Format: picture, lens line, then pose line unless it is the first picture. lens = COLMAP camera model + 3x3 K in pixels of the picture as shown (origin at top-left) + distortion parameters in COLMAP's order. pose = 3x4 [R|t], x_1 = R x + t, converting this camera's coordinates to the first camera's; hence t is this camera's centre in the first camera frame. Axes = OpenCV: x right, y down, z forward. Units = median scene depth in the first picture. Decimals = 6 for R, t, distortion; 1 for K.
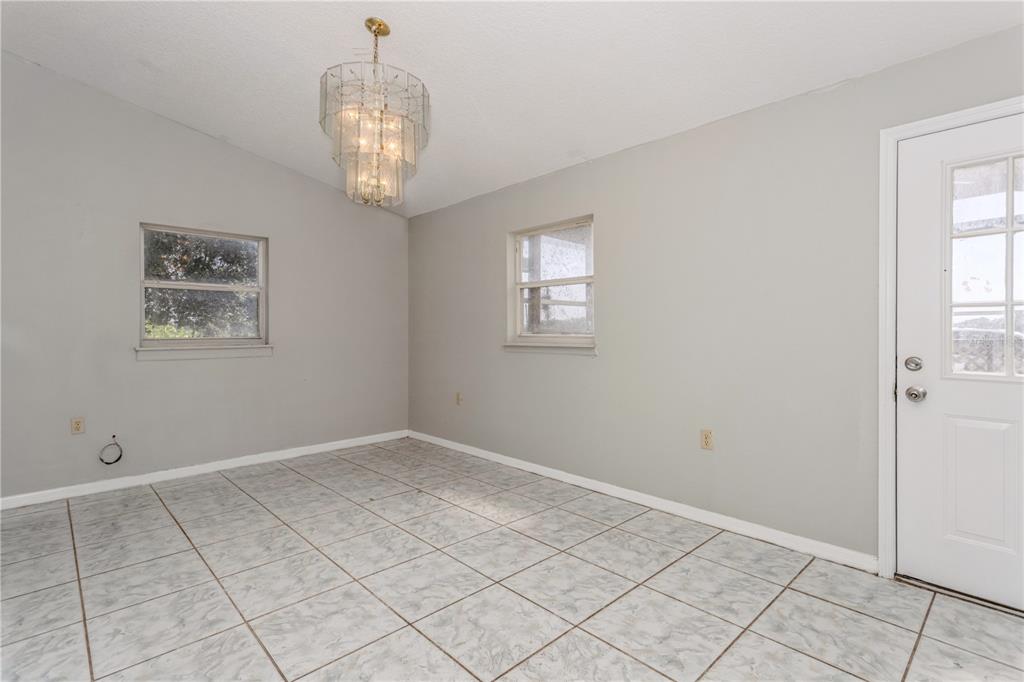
lens RADIAL K [[487.9, 0, 509.2], [0, 487.9, 342.3], [0, 0, 1]] dist [0.004110, 0.000514]
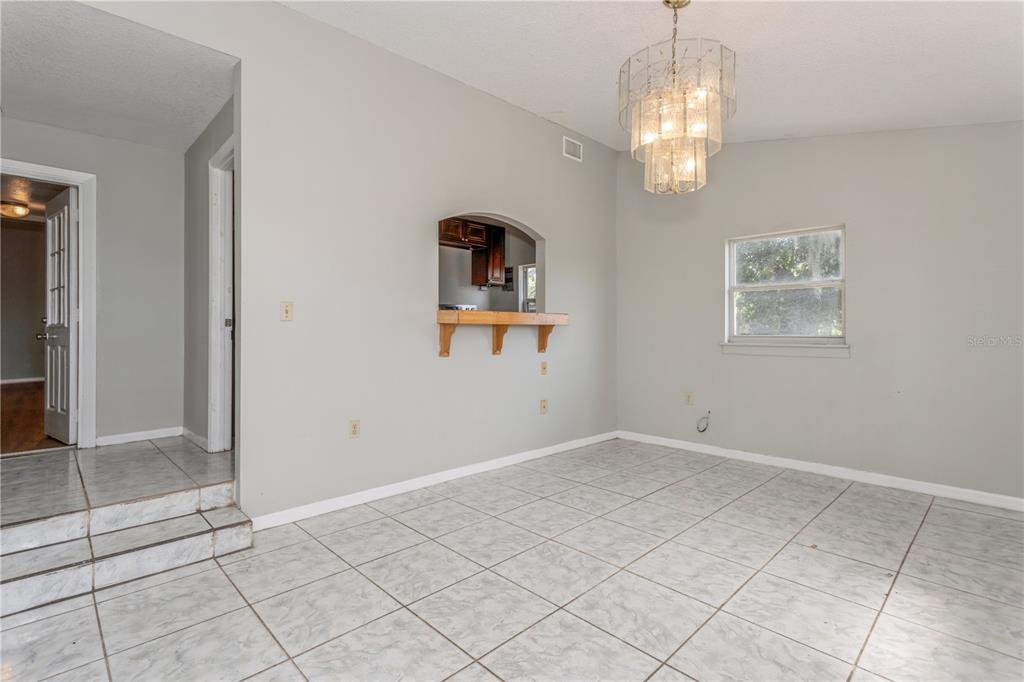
lens RADIAL K [[487.9, 0, 510.2], [0, 487.9, 330.6], [0, 0, 1]] dist [0.004110, 0.000514]
pose [[0.012090, 0.002634, -0.999923, 0.559805], [-0.027291, 0.999625, 0.002303, -0.008533], [0.999554, 0.027261, 0.012158, 0.578996]]
